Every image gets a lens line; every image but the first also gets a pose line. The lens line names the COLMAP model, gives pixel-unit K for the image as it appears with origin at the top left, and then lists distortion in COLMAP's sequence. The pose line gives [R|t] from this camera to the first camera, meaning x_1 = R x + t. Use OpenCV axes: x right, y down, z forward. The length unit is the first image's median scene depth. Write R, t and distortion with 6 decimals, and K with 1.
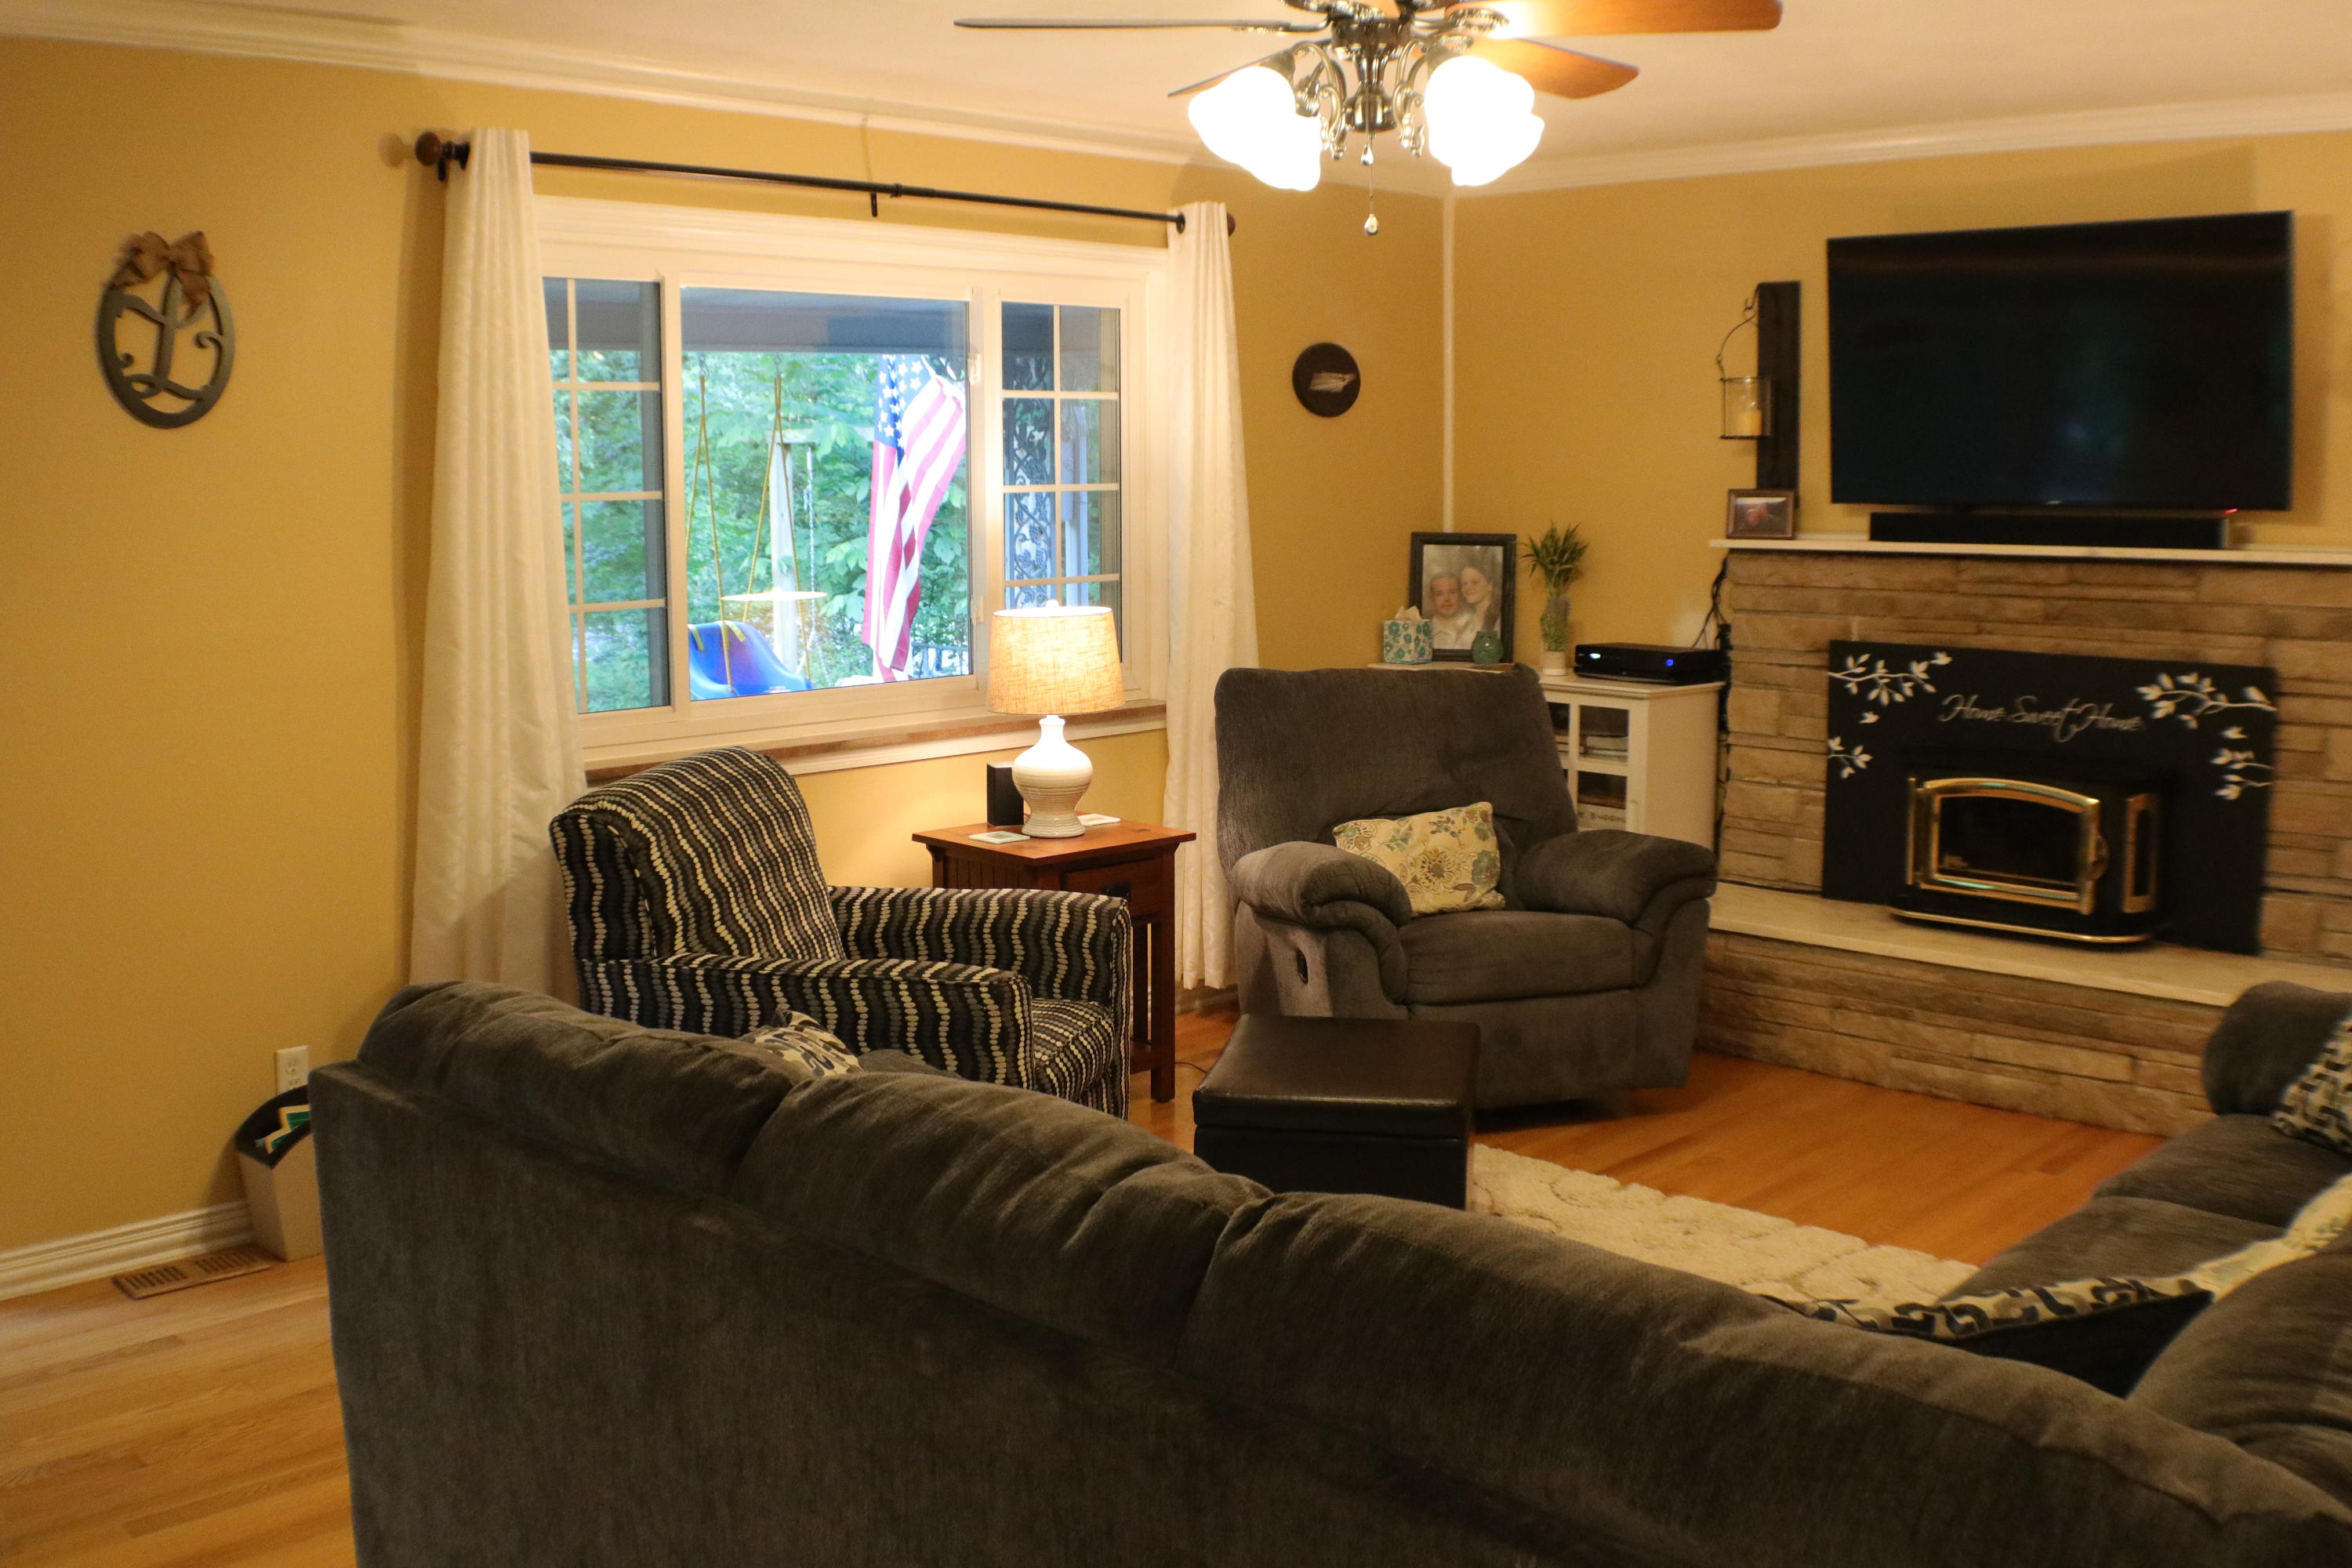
lens RADIAL K [[2234.1, 0, 1094.2], [0, 2234.1, 785.4], [0, 0, 1]] dist [-0.206383, 0.110898]
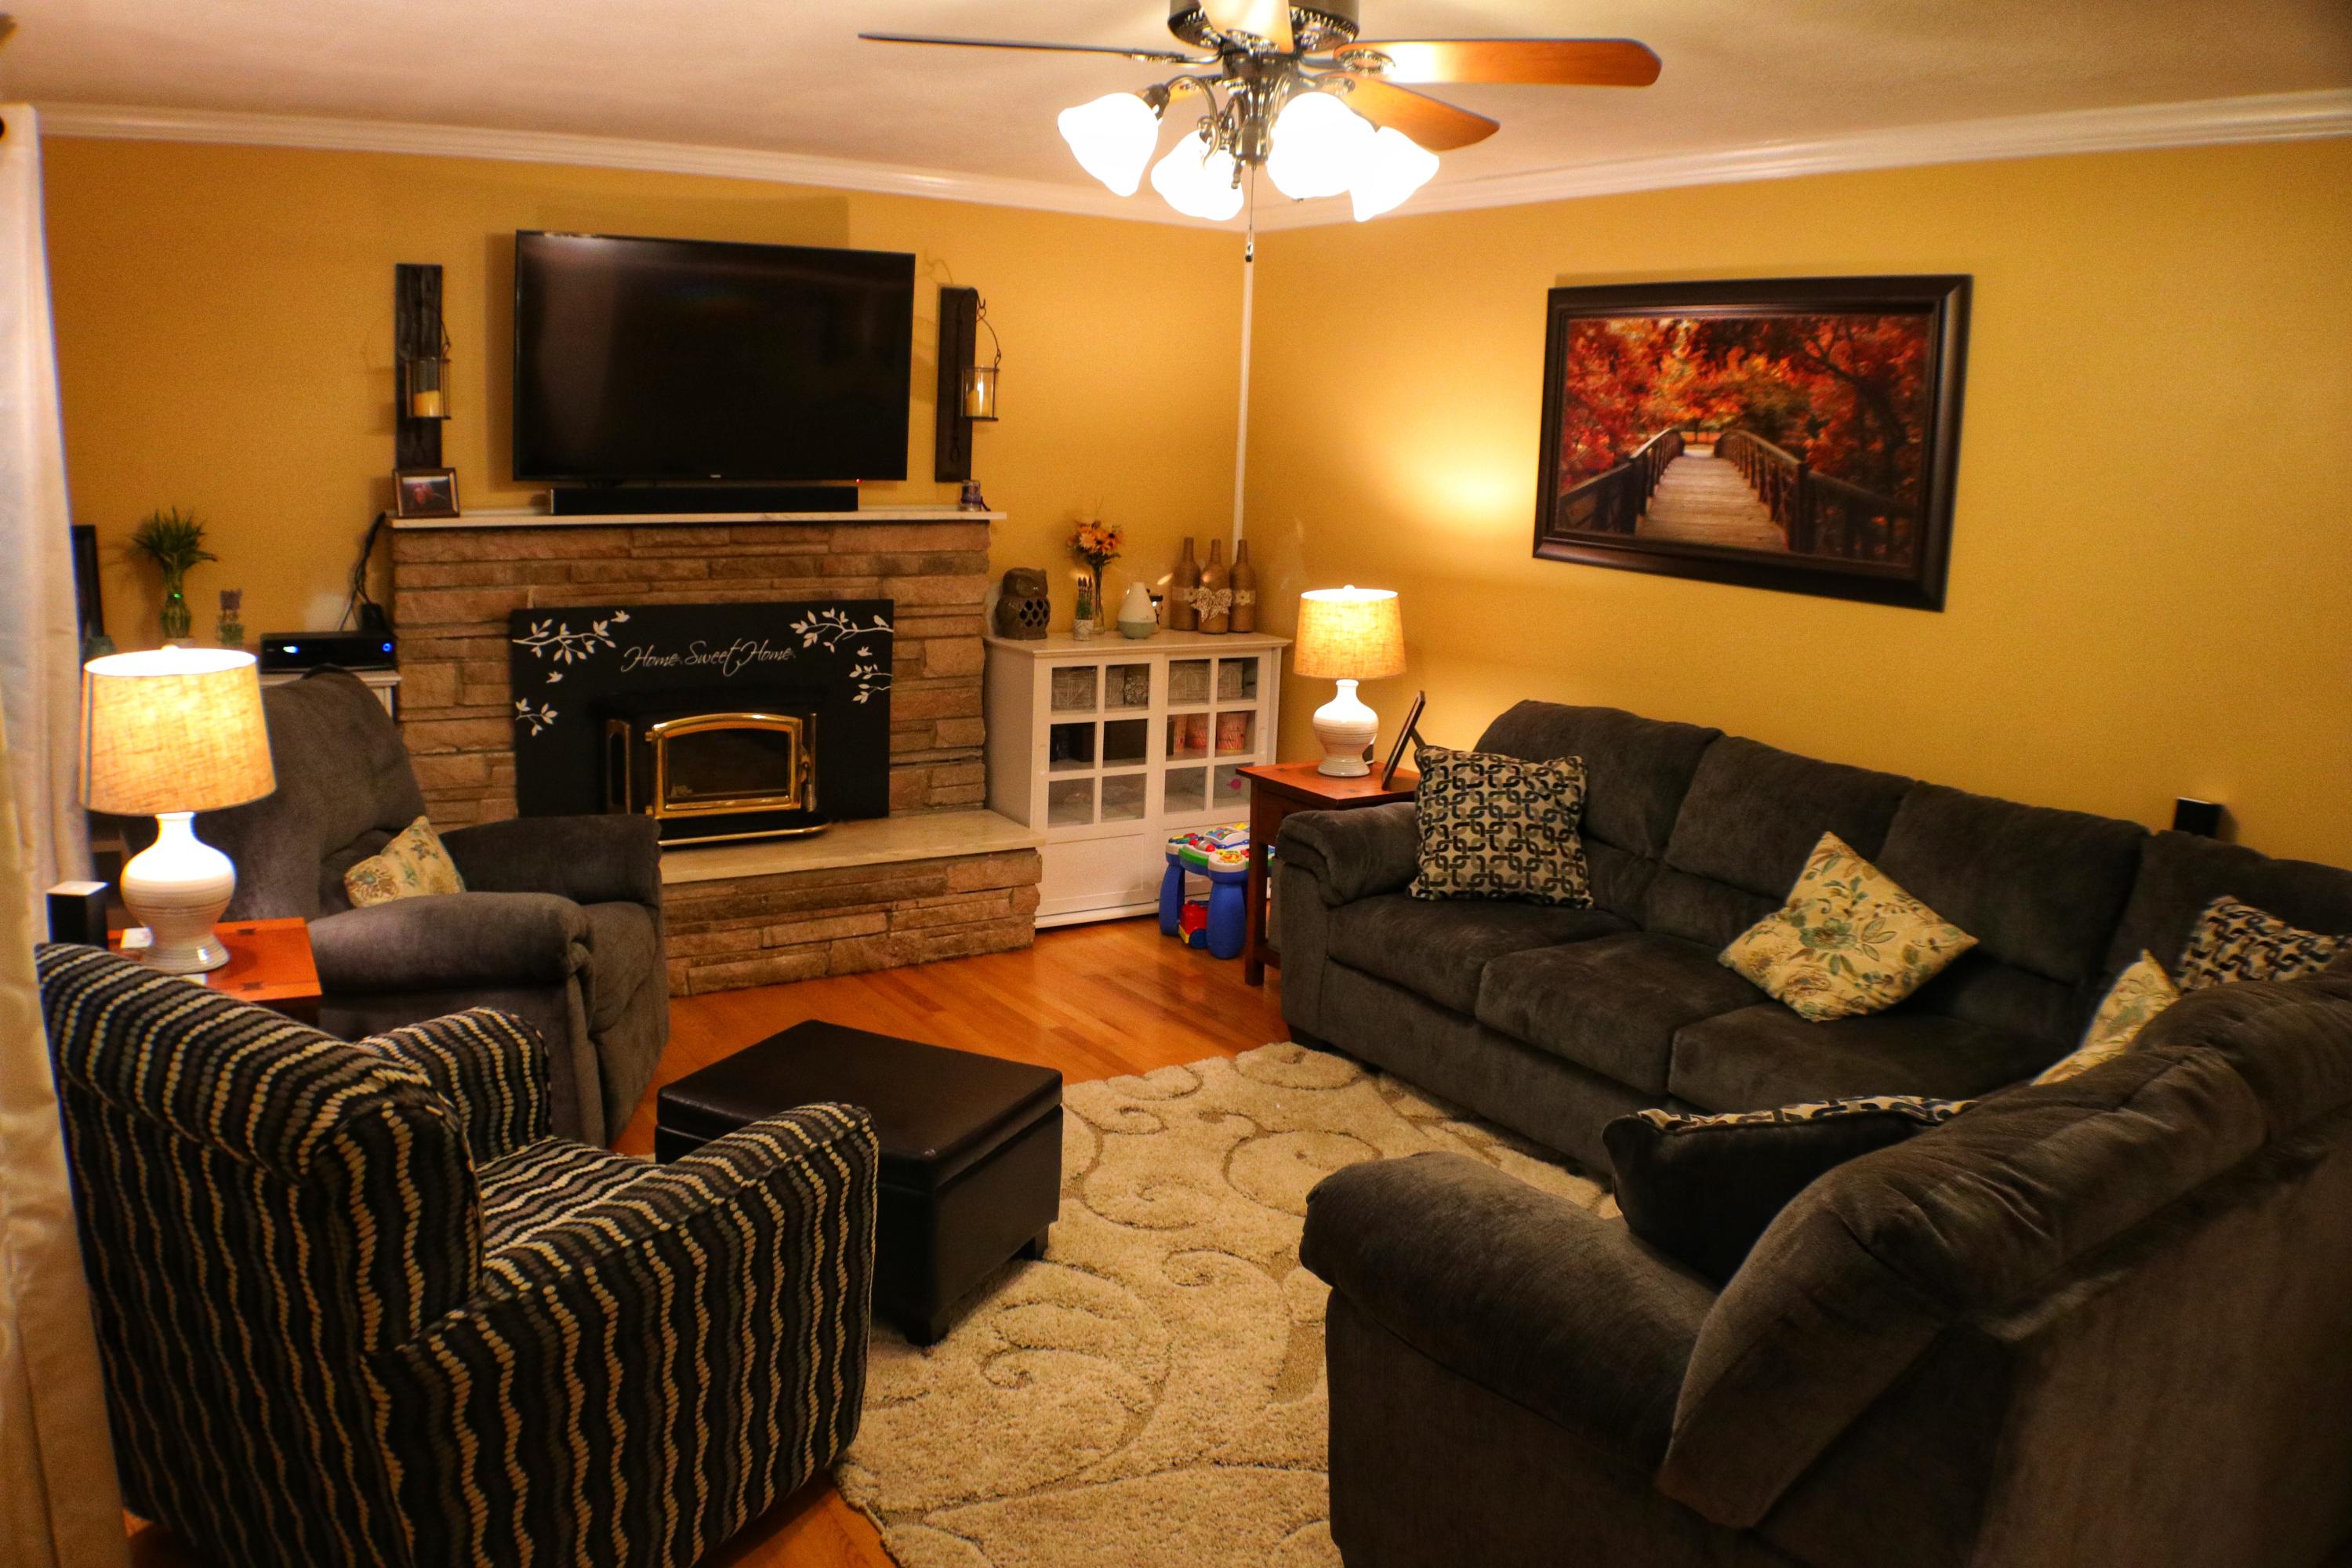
lens RADIAL K [[1774.0, 0, 1176.0], [0, 1774.0, 784.0], [0, 0, 1]] dist [-0.148593, 0.002095]
pose [[0.241127, -0.170892, 0.955329, -0.432806], [0.099834, 0.983520, 0.150737, -0.083041], [-0.965345, 0.059027, 0.254214, 0.509127]]
